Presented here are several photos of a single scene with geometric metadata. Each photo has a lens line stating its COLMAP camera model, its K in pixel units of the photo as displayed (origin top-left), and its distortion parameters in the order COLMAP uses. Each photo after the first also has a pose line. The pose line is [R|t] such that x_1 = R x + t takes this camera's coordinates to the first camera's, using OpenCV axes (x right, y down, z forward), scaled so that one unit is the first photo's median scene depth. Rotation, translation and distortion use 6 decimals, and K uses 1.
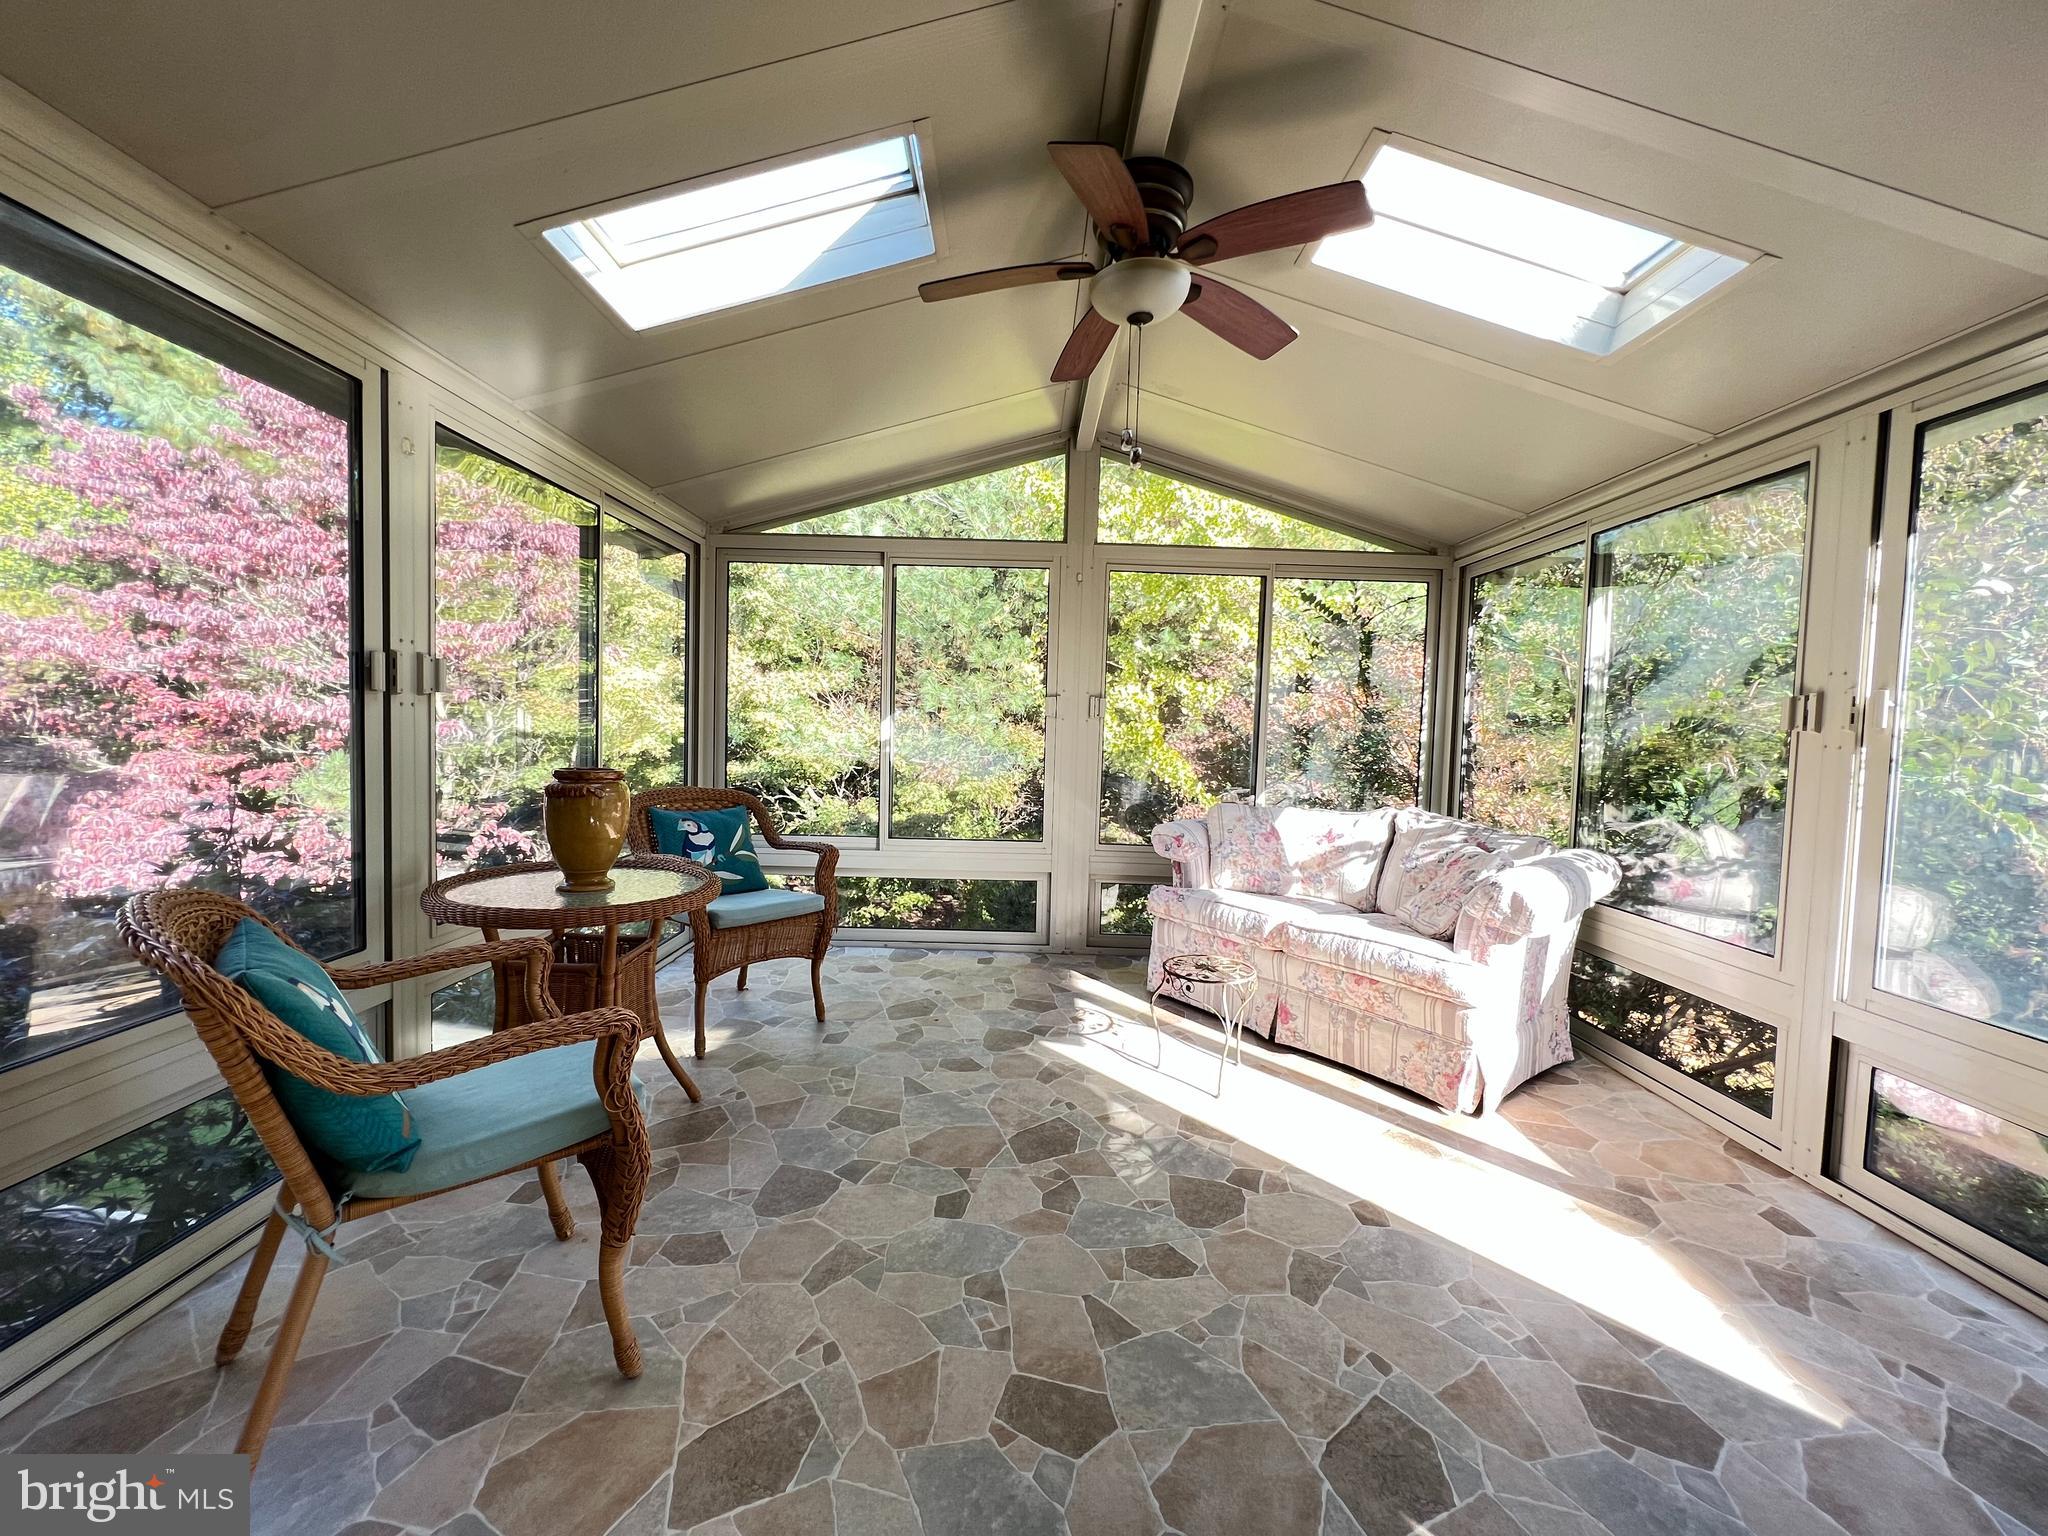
lens RADIAL K [[827.3, 0, 1019.1], [0, 827.3, 766.5], [0, 0, 1]] dist [-0.002483, 0.000292]
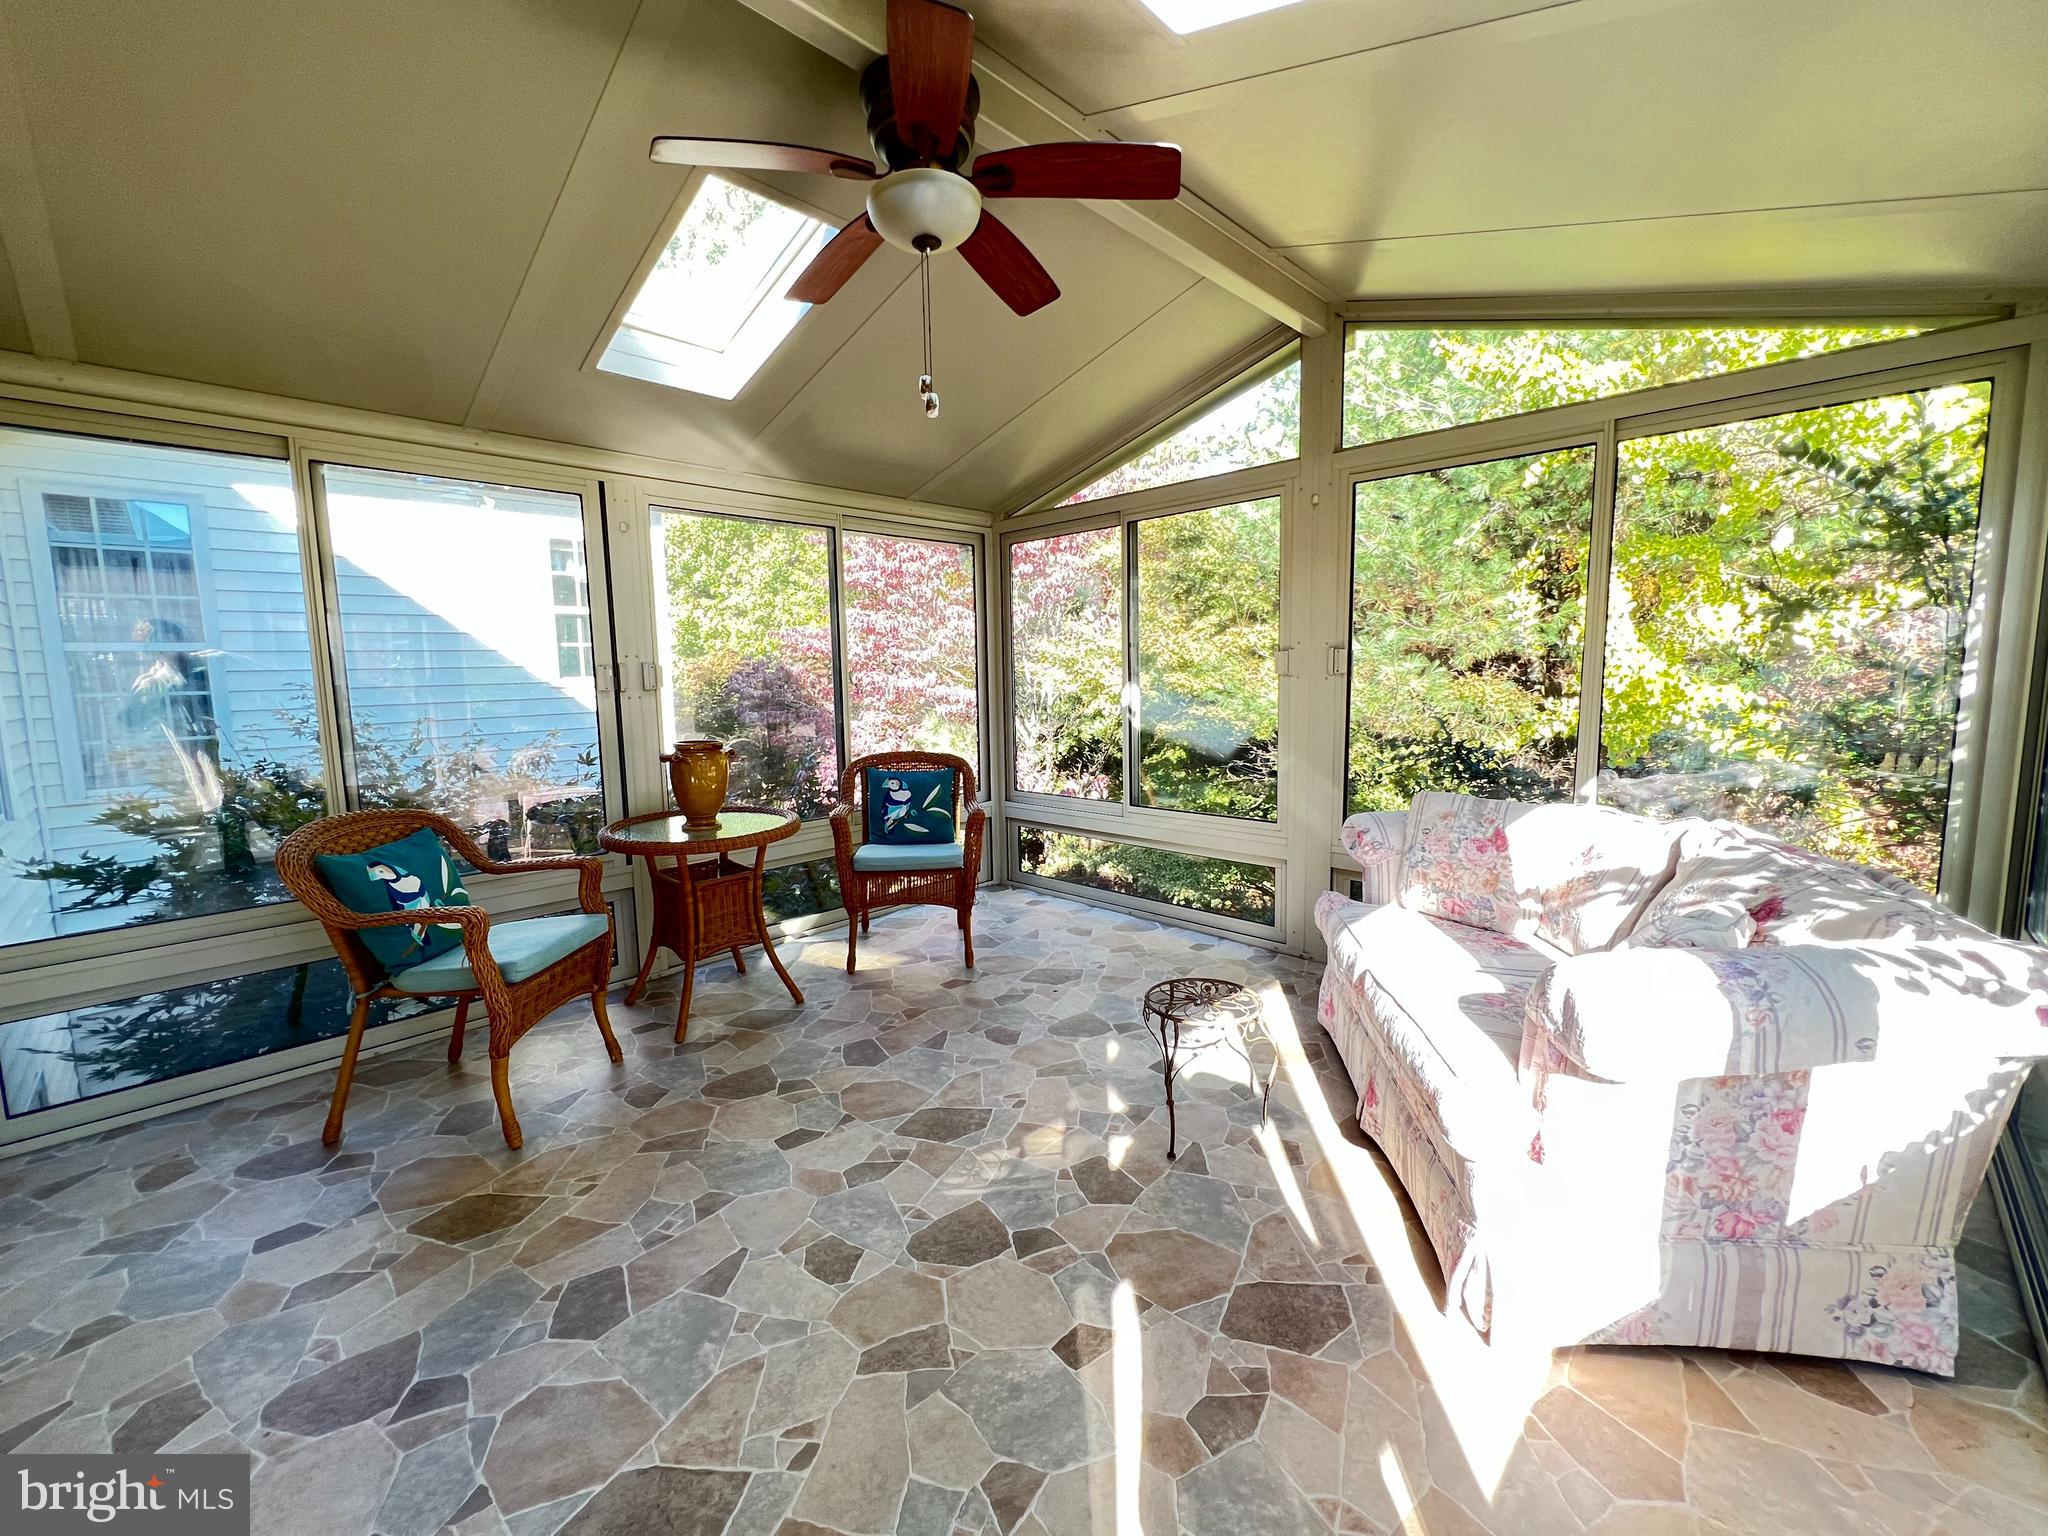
lens RADIAL K [[827.3, 0, 1019.1], [0, 827.3, 766.5], [0, 0, 1]] dist [-0.002483, 0.000292]
pose [[0.706759, 0.039730, -0.706338, 0.517689], [0.003917, 0.998187, 0.060066, -0.022235], [0.707443, -0.045219, 0.705322, 0.255501]]
